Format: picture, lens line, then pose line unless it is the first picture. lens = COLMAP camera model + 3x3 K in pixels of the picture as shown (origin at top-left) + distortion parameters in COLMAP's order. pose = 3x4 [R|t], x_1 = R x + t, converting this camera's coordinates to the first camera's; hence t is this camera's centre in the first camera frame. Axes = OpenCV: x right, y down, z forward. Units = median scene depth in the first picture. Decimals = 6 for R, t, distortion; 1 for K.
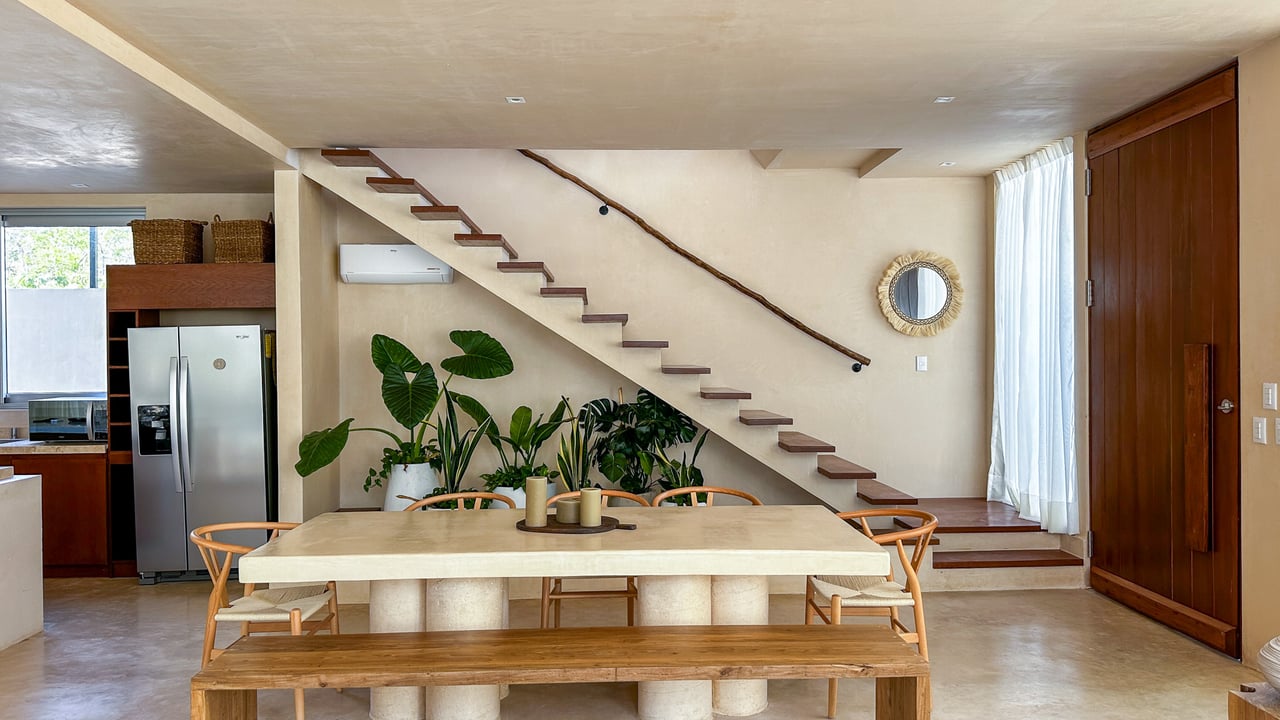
lens RADIAL K [[892.7, 0, 634.6], [0, 892.7, 366.6], [0, 0, 1]] dist [0.091633, -0.113474]
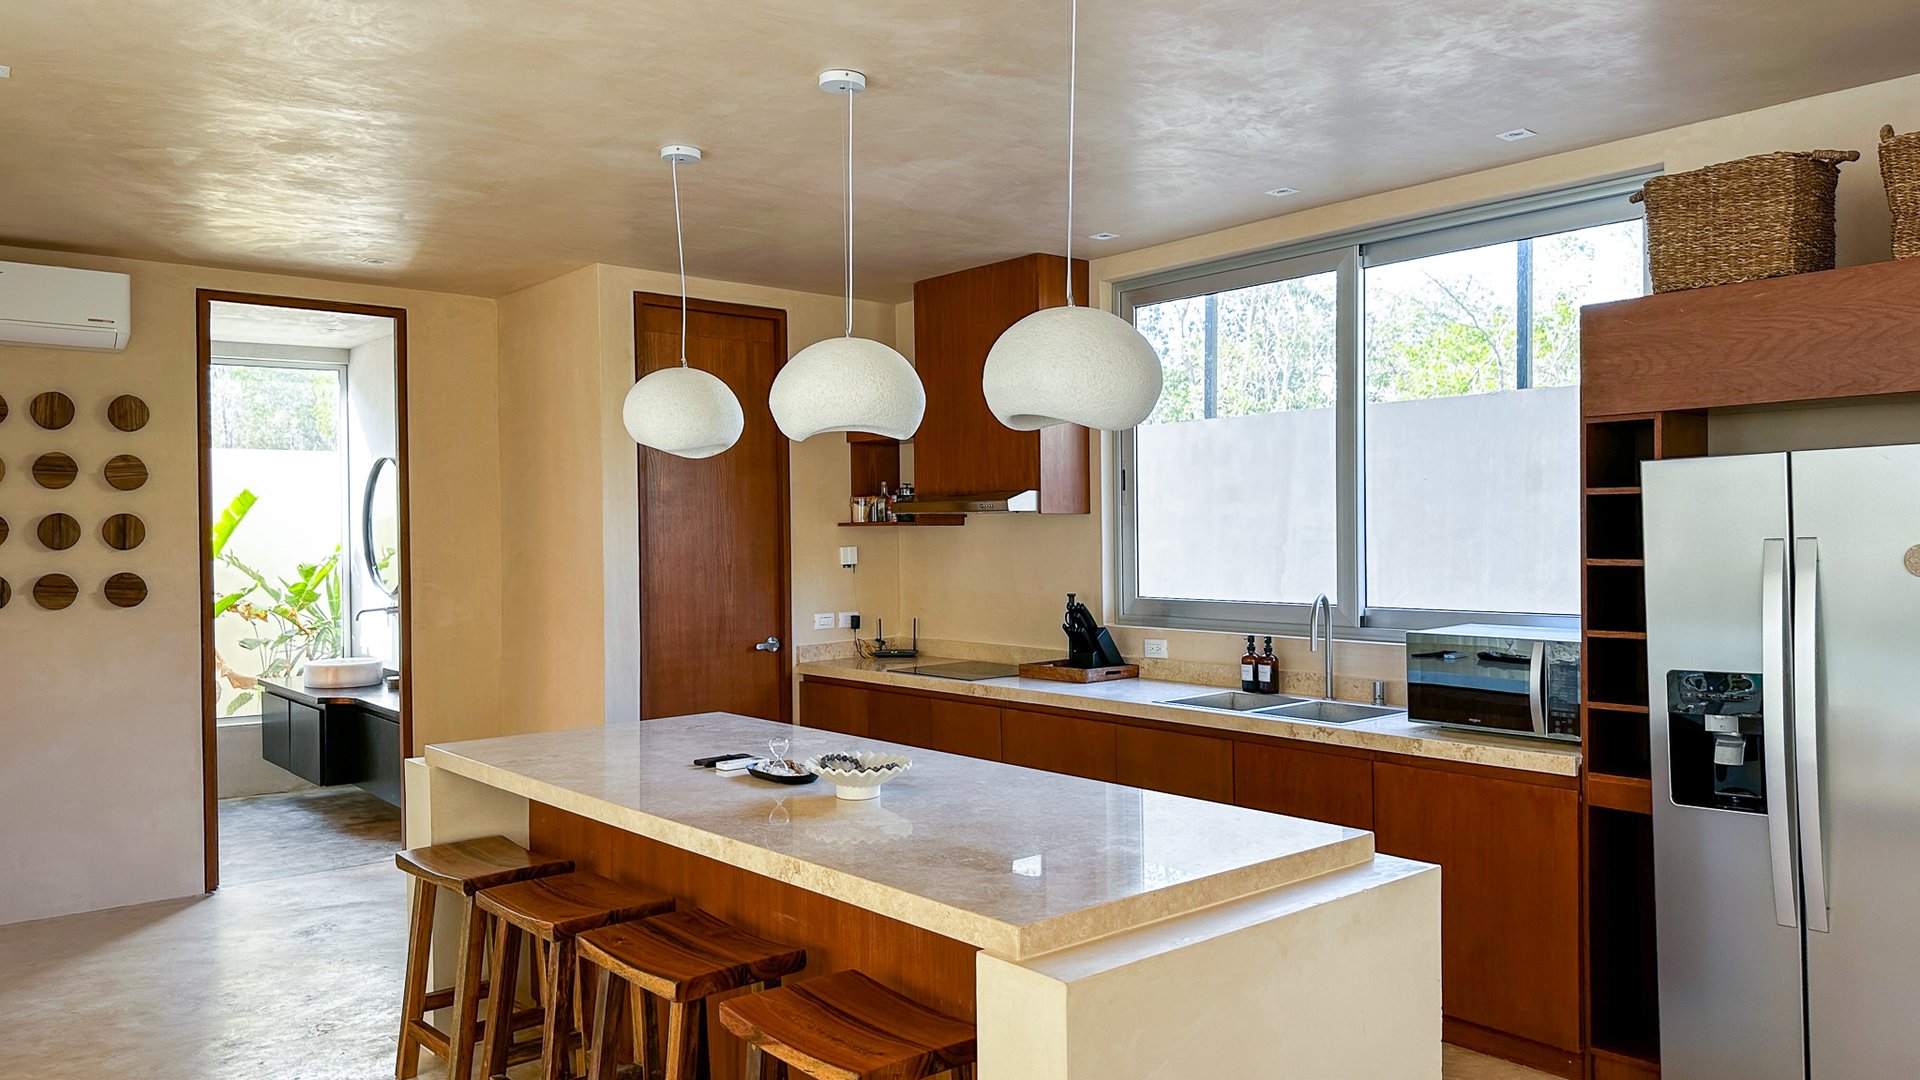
lens RADIAL K [[1339.1, 0, 952.0], [0, 1339.1, 550.0], [0, 0, 1]] dist [0.091633, -0.113474]
pose [[0.614965, 0.011079, -0.788476, -0.271391], [-0.000694, 0.999909, 0.013508, -0.012024], [0.788554, -0.007760, 0.614917, 0.401660]]
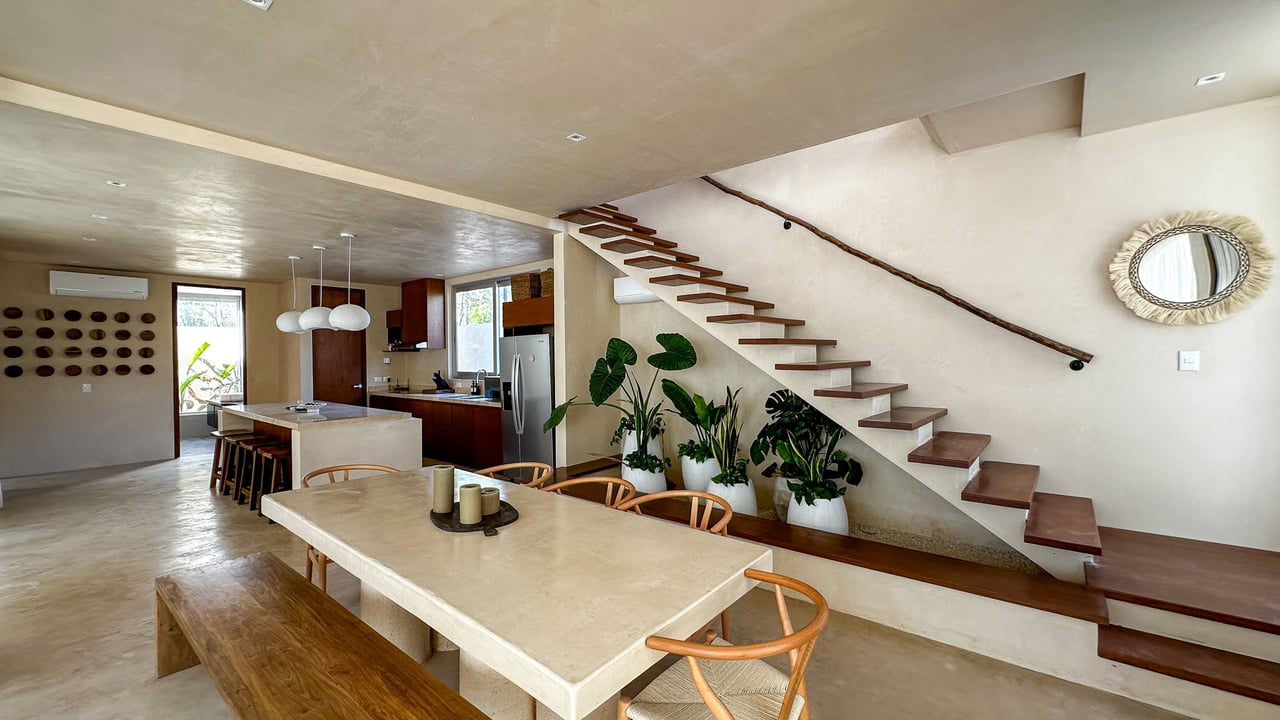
lens RADIAL K [[509.4, 0, 641.4], [0, 509.4, 365.0], [0, 0, 1]] dist [-0.009992, 0.000074]
pose [[0.742788, 0.013537, -0.669390, 0.291930], [-0.002830, 0.999850, 0.017079, -0.006453], [0.669521, -0.010792, 0.742715, 0.424437]]
